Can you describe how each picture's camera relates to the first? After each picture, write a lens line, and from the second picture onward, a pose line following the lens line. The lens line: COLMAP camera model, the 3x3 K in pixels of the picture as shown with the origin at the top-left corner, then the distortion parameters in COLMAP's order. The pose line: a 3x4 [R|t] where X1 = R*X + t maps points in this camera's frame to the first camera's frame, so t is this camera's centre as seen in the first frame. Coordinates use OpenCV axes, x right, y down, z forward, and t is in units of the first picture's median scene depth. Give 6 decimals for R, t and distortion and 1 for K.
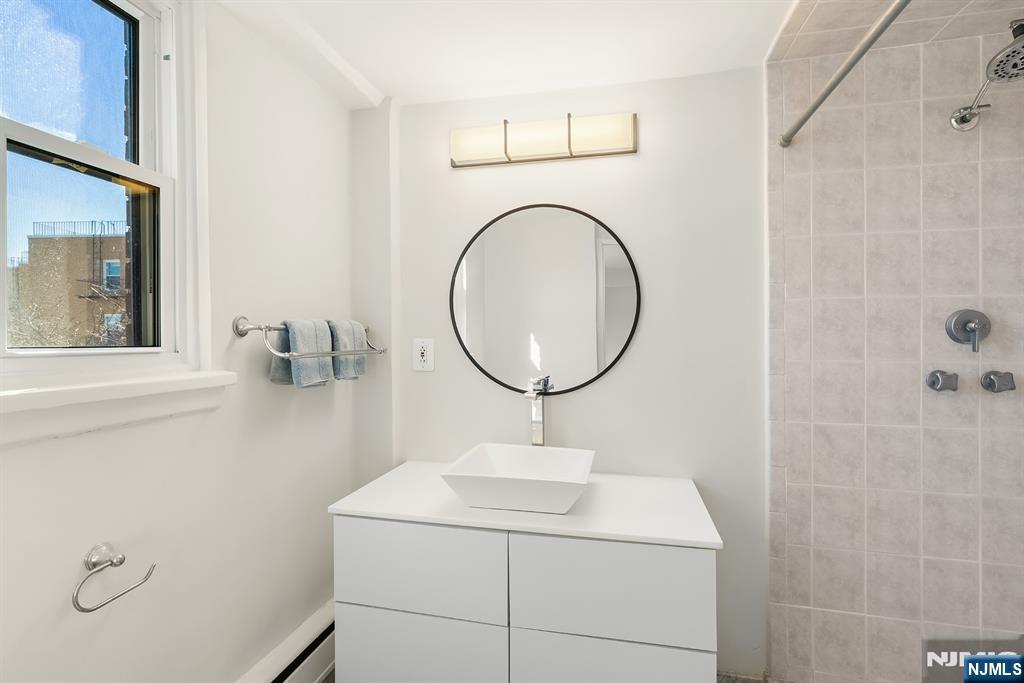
lens RADIAL K [[496.4, 0, 508.9], [0, 496.4, 338.1], [0, 0, 1]] dist [0.006835, 0.002245]
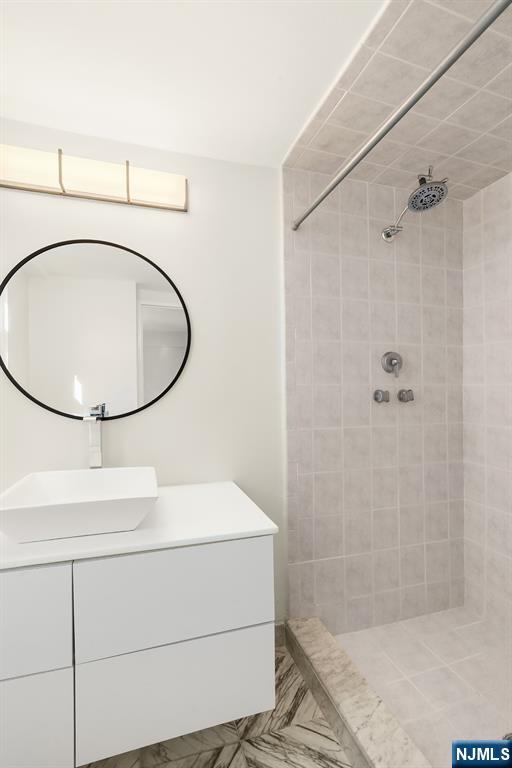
lens RADIAL K [[358.5, 0, 260.6], [0, 358.5, 386.6], [0, 0, 1]] dist [-0.006839, 0.003465]
pose [[0.856965, 0.003334, 0.515365, -0.038823], [-0.000709, 0.999986, -0.005290, 0.057711], [-0.515375, 0.004168, 0.856955, 0.213194]]
